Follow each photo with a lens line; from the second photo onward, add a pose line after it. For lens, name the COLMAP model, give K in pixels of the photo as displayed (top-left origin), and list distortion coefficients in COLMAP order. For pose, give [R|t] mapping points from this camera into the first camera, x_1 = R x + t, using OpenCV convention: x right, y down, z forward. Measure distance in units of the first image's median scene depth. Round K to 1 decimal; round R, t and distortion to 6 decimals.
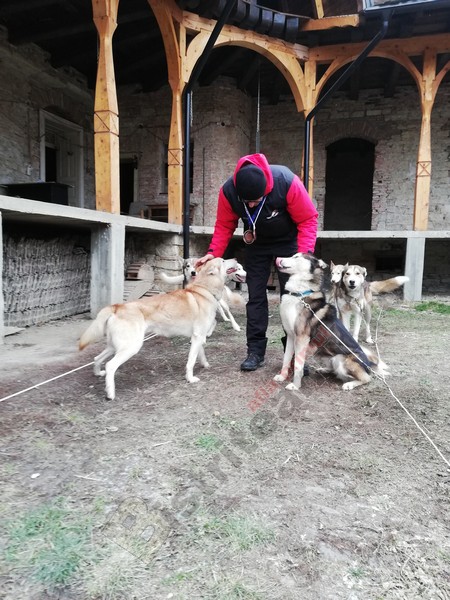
lens RADIAL K [[451.4, 0, 227.8], [0, 451.4, 297.7], [0, 0, 1]] dist [0.049333, -0.062384]
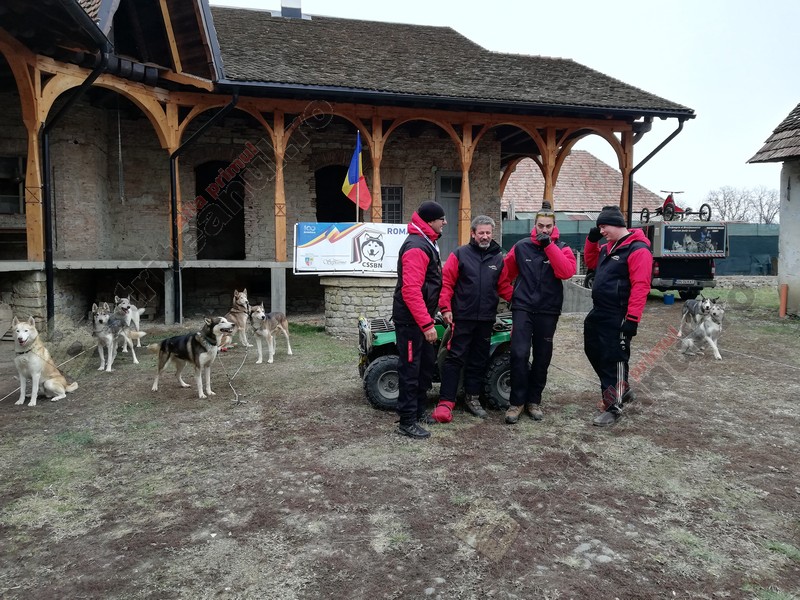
lens RADIAL K [[600.0, 0, 402.7], [0, 600.0, 299.0], [0, 0, 1]] dist [0.044650, -0.061007]
pose [[0.868917, -0.045172, 0.492892, -0.077158], [0.054676, 0.998492, -0.004880, -0.030750], [-0.491929, 0.031190, 0.870077, -0.552746]]
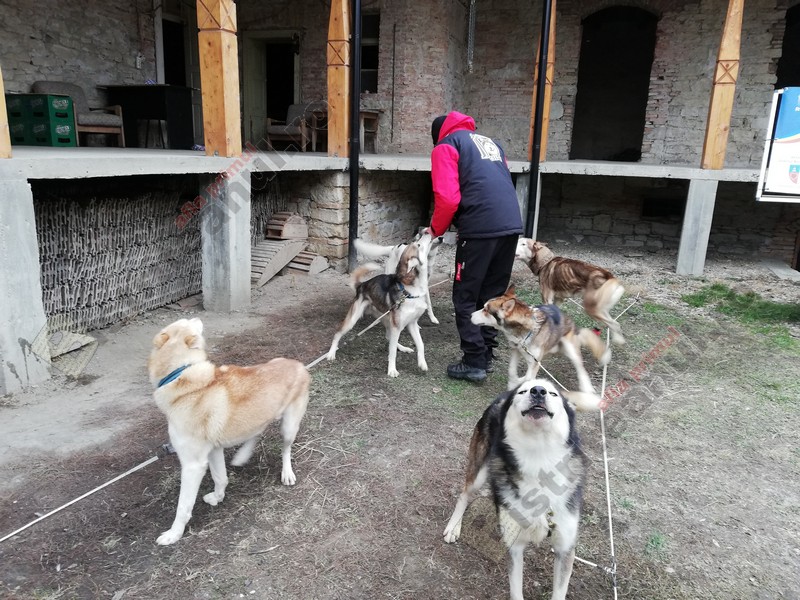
lens RADIAL K [[598.4, 0, 402.4], [0, 598.4, 301.4], [0, 0, 1]] dist [0.045802, -0.063803]
pose [[0.996764, 0.038029, -0.070815, 0.053473], [-0.026655, 0.987534, 0.155133, -0.091908], [0.075831, -0.152743, 0.985352, 0.088428]]
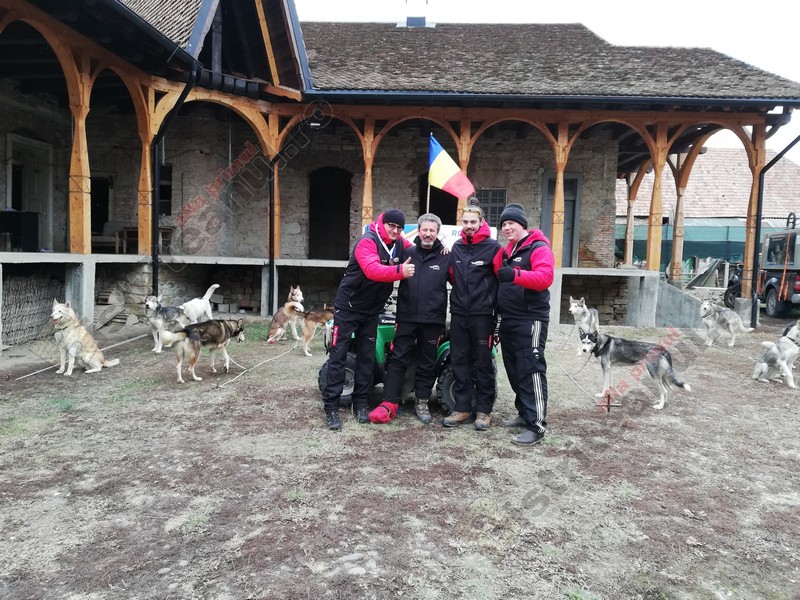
lens RADIAL K [[597.7, 0, 401.7], [0, 597.7, 300.7], [0, 0, 1]] dist [0.046473, -0.064705]
pose [[0.972413, -0.000171, 0.233265, 0.163131], [0.004842, 0.999799, -0.019455, -0.015398], [-0.233215, 0.020048, 0.972219, -0.638620]]
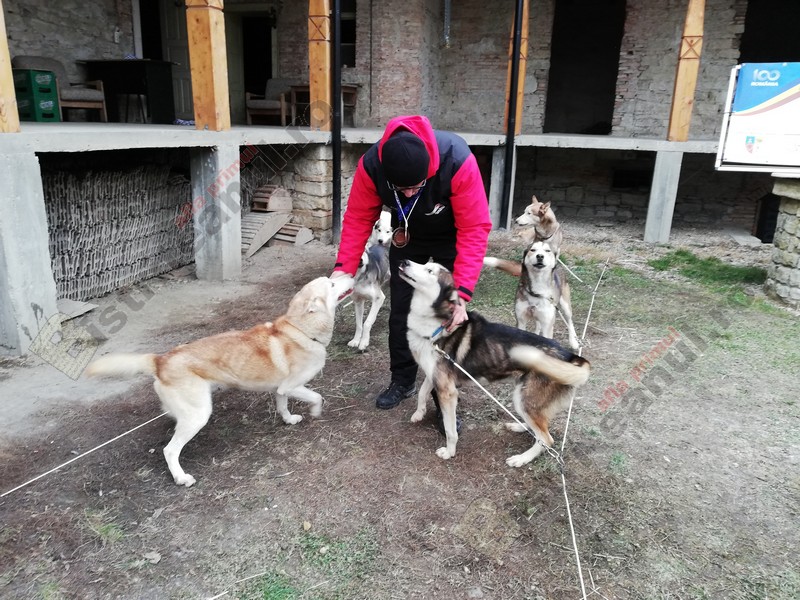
lens RADIAL K [[600.0, 0, 402.7], [0, 600.0, 299.0], [0, 0, 1]] dist [0.044650, -0.061007]
pose [[0.999250, 0.025246, -0.029345, 0.045363], [-0.019266, 0.981856, 0.188648, -0.086355], [0.033575, -0.187941, 0.981606, 0.043382]]
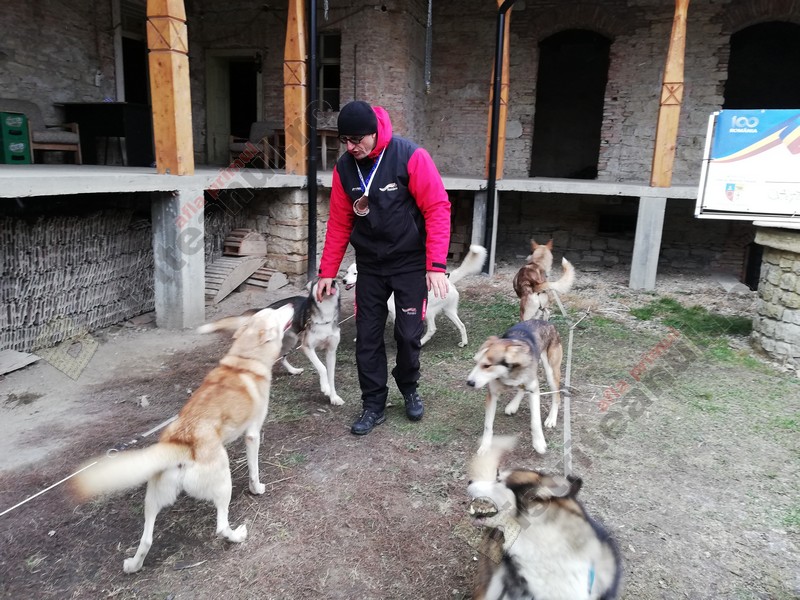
lens RADIAL K [[598.8, 0, 401.3], [0, 598.8, 300.7], [0, 0, 1]] dist [0.043969, -0.058456]
pose [[0.999086, 0.029165, -0.031258, 0.079578], [-0.024946, 0.991492, 0.127756, -0.094554], [0.034718, -0.126859, 0.991313, 0.080089]]
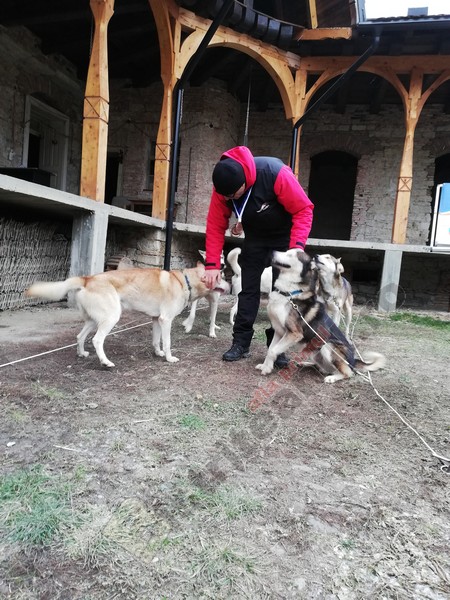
lens RADIAL K [[448.3, 0, 227.4], [0, 448.3, 301.5], [0, 0, 1]] dist [0.046473, -0.064705]
pose [[0.996522, 0.062144, 0.055525, -0.009446], [-0.061782, 0.998056, -0.008219, 0.016615], [-0.055928, 0.004760, 0.998423, 0.006279]]
